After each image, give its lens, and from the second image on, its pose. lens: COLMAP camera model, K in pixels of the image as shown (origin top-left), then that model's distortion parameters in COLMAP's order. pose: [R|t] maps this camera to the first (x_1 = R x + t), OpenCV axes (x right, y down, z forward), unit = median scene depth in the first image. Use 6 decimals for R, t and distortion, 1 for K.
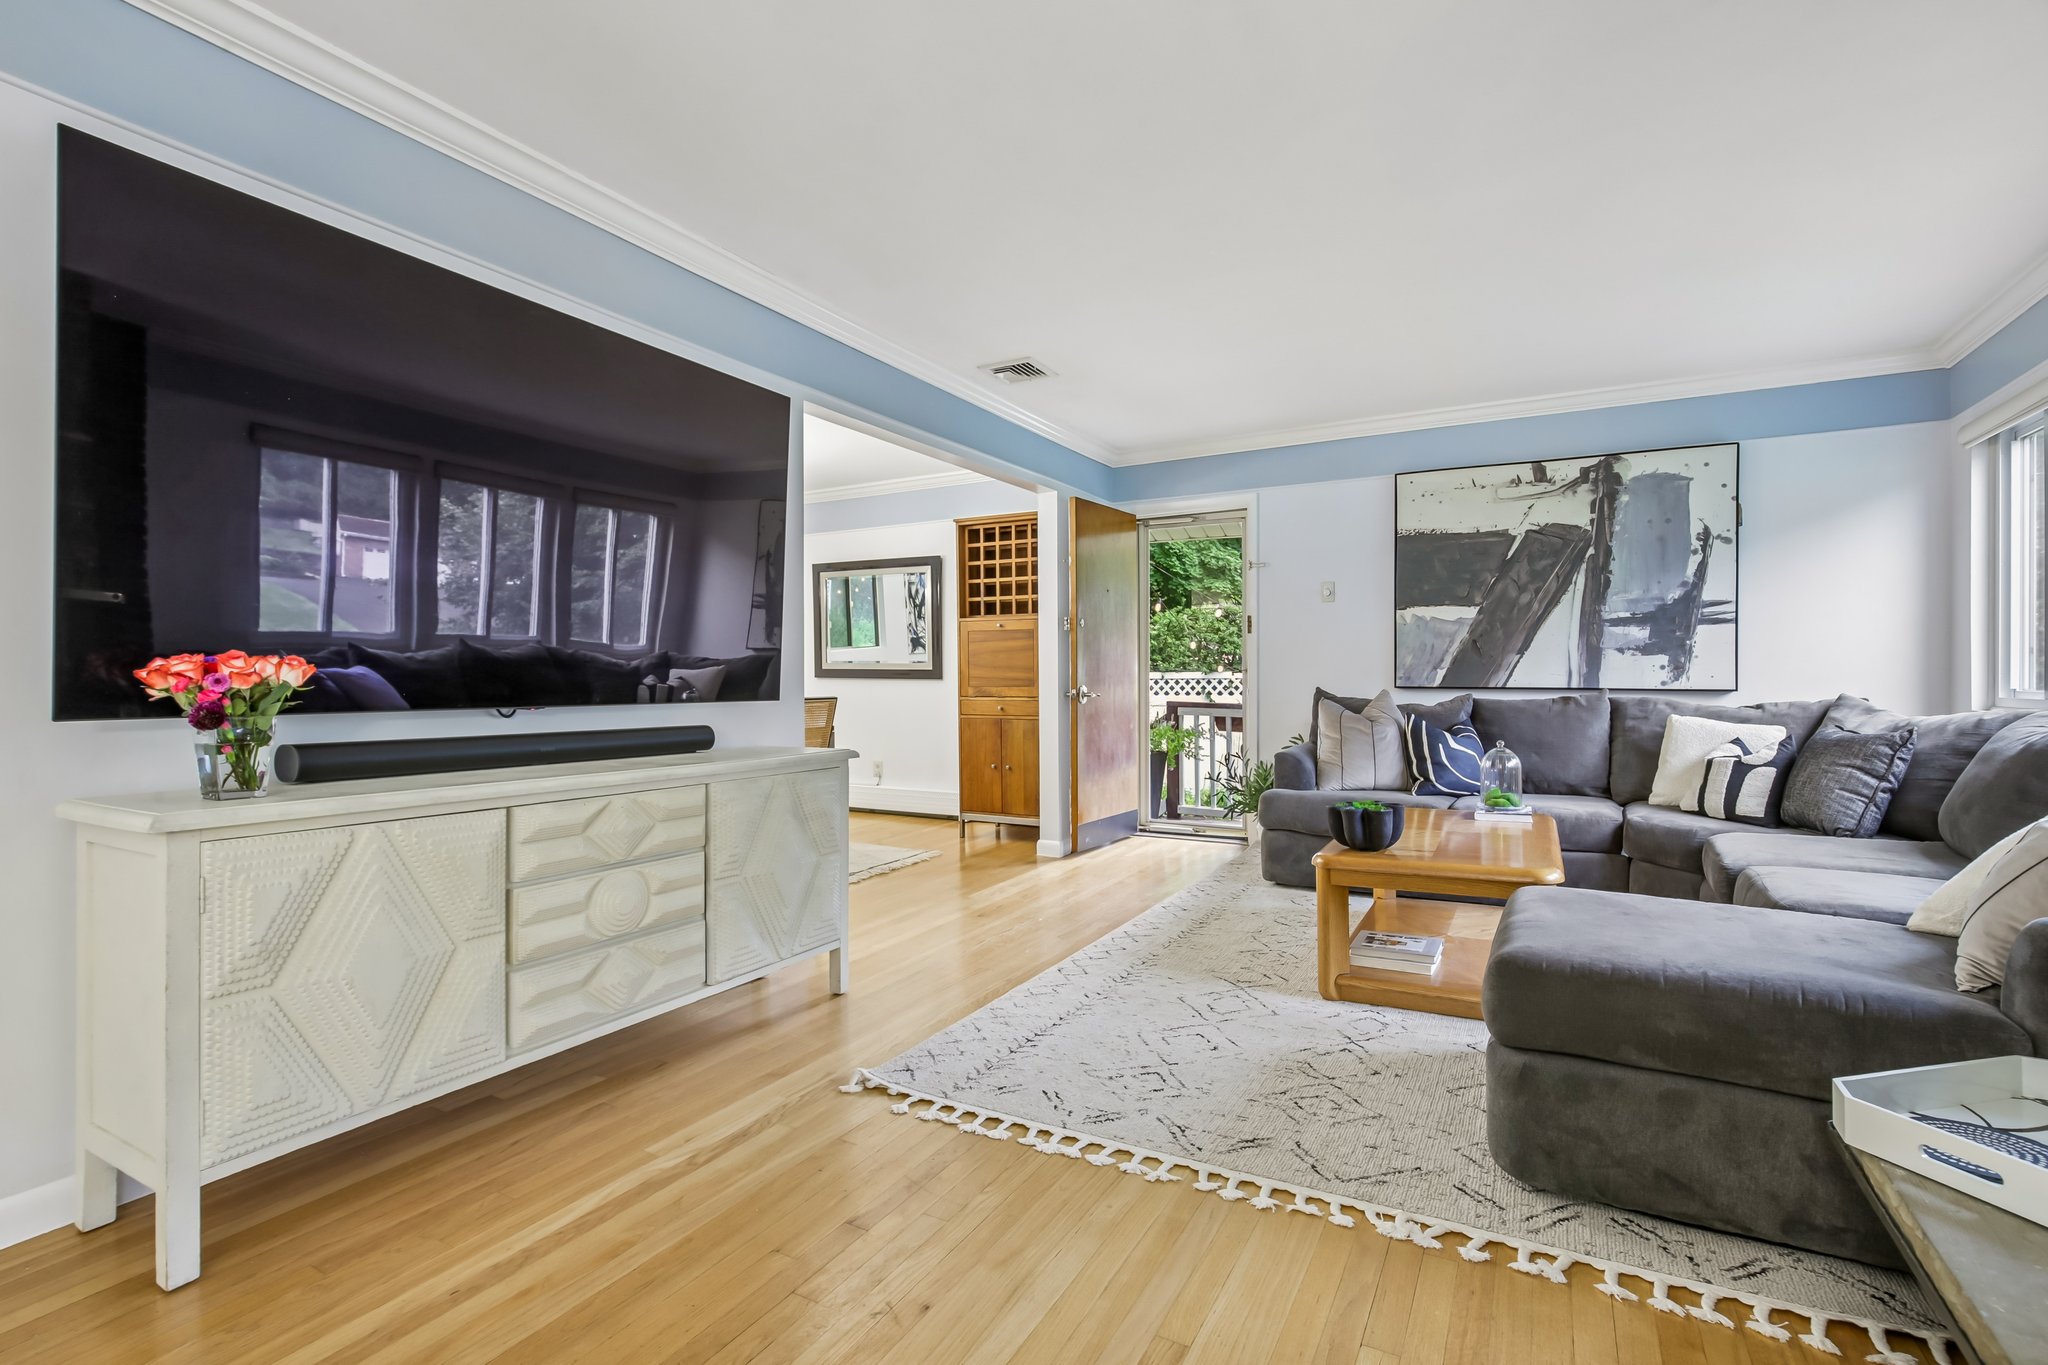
lens RADIAL K [[939.1, 0, 1025.6], [0, 939.1, 677.8], [0, 0, 1]] dist [-0.020966, 0.006996]
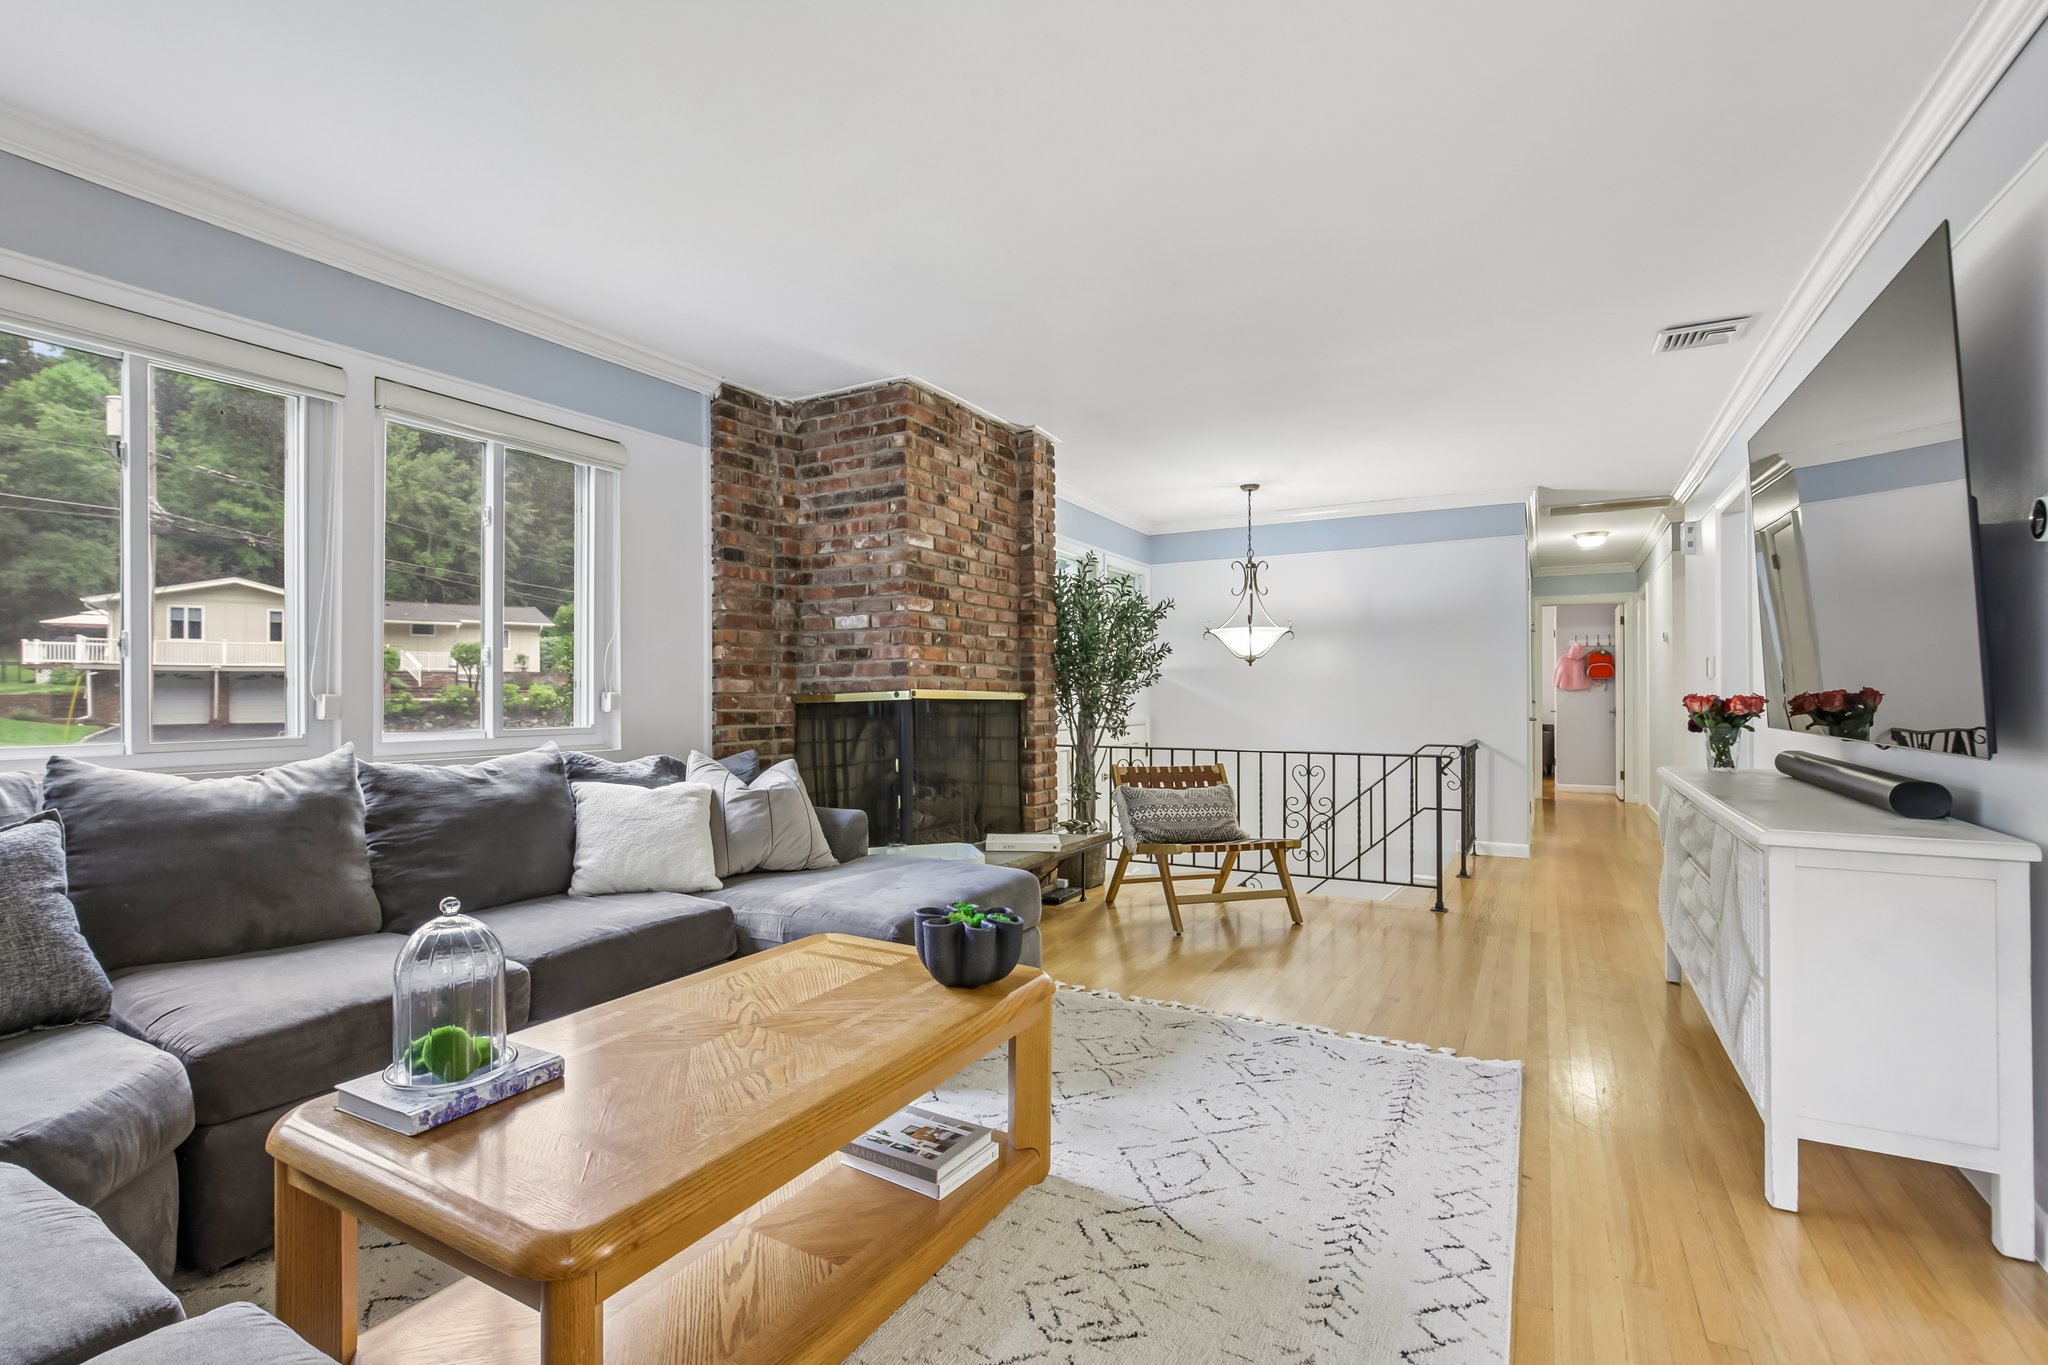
lens RADIAL K [[939.1, 0, 1016.1], [0, 939.1, 689.9], [0, 0, 1]] dist [-0.020966, 0.006996]
pose [[-0.999965, 0.006831, 0.004855, 0.229957], [0.006795, 0.999949, -0.007479, -0.012553], [-0.004906, -0.007446, -0.999960, 1.175305]]
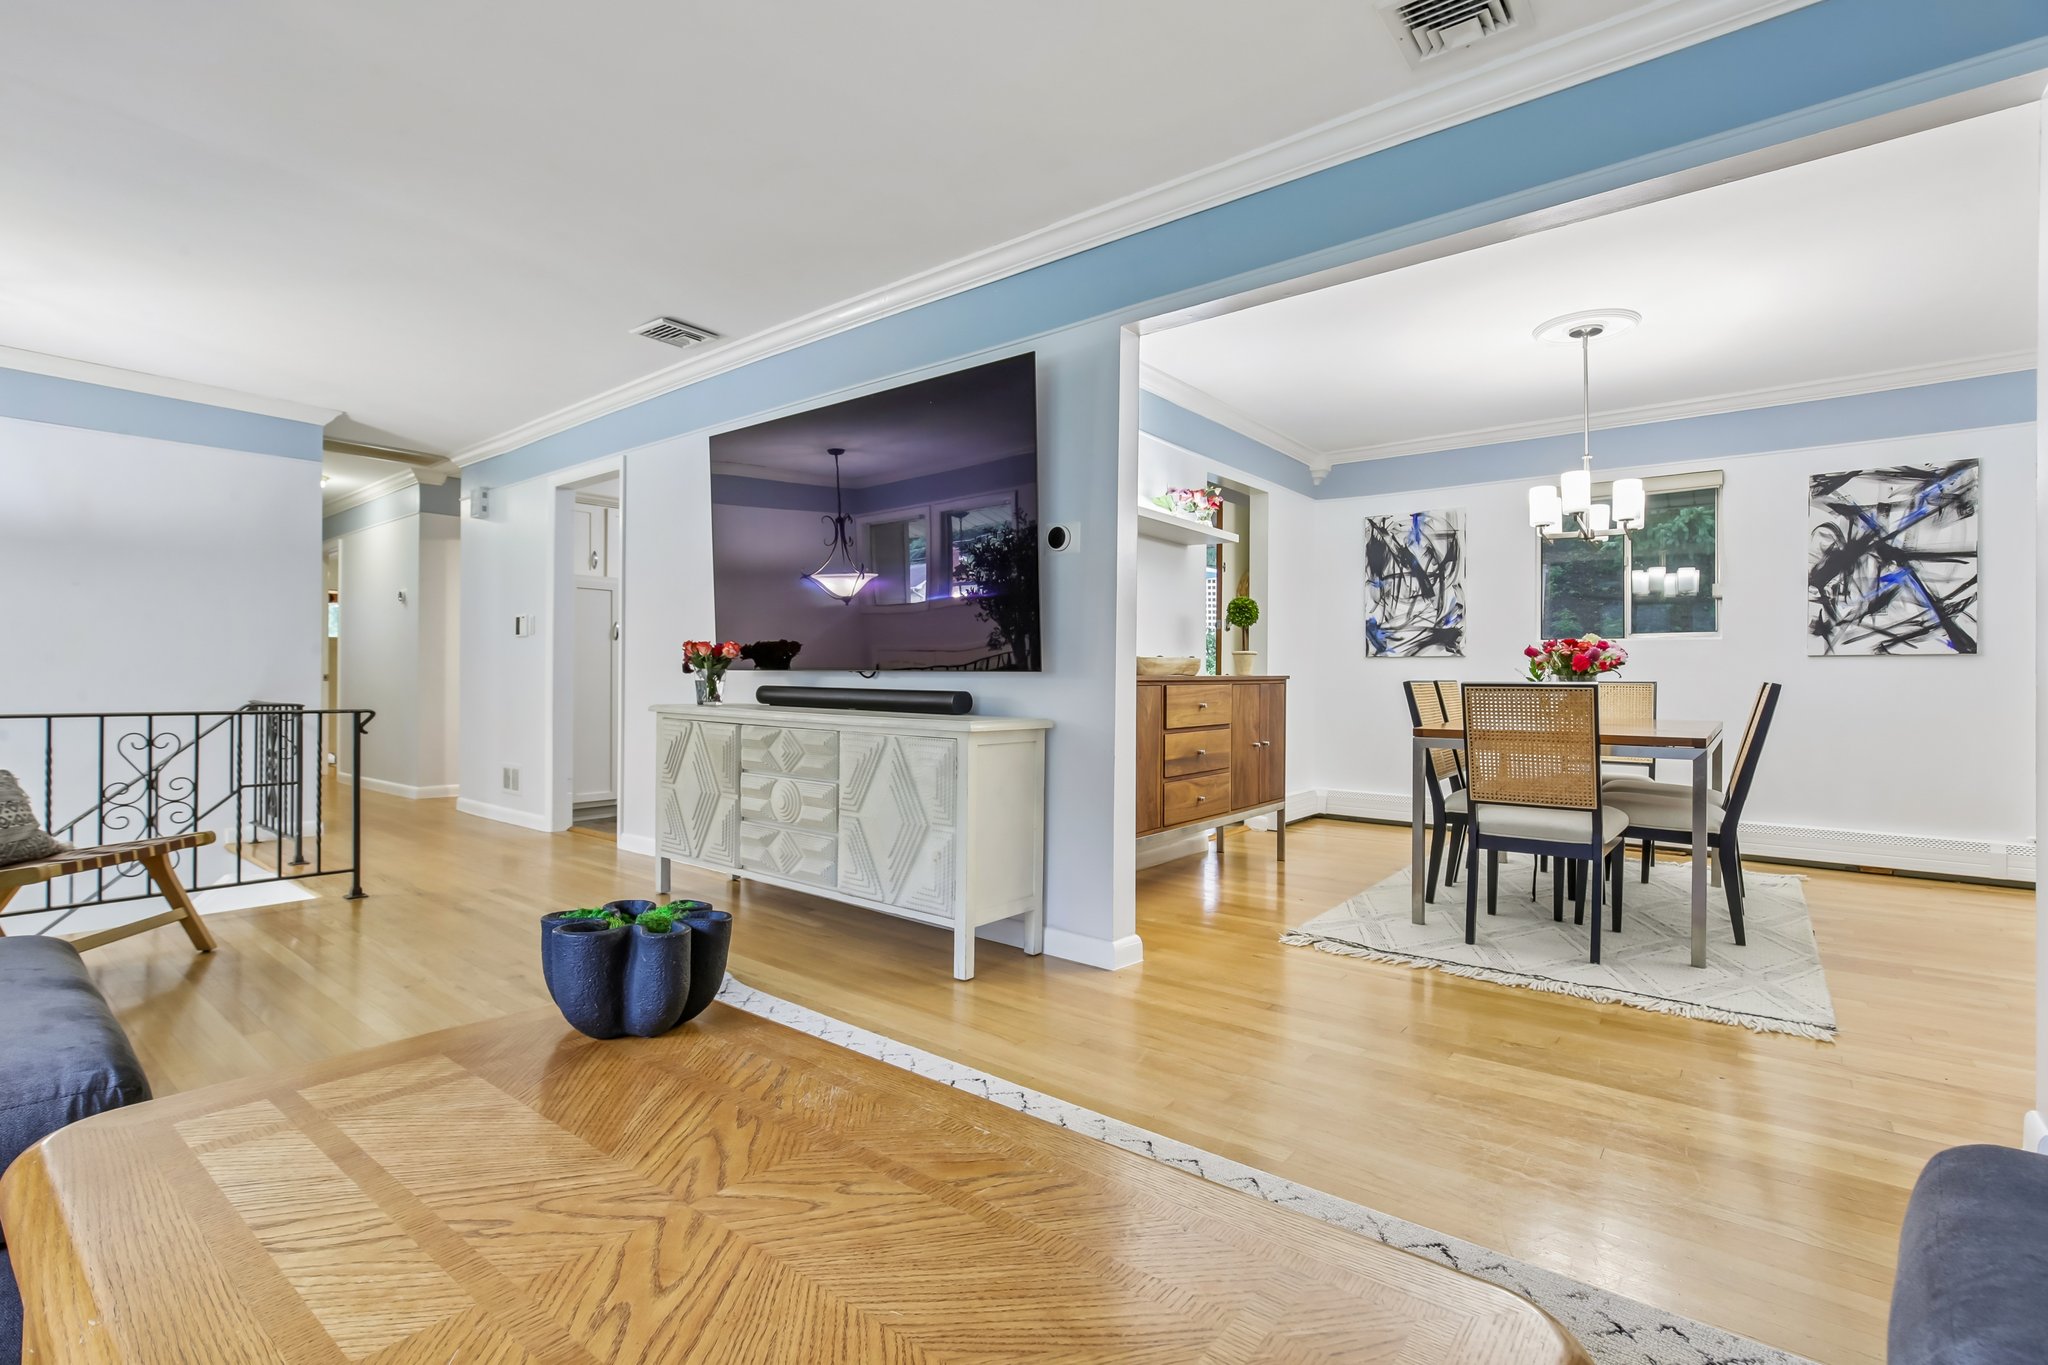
lens RADIAL K [[939.1, 0, 1026.7], [0, 939.1, 679.1], [0, 0, 1]] dist [-0.020966, 0.006996]
pose [[-0.170239, 0.003854, -0.985395, 0.517684], [-0.005926, 0.999970, 0.004935, 0.020783], [0.985385, 0.006680, -0.170211, 0.872653]]
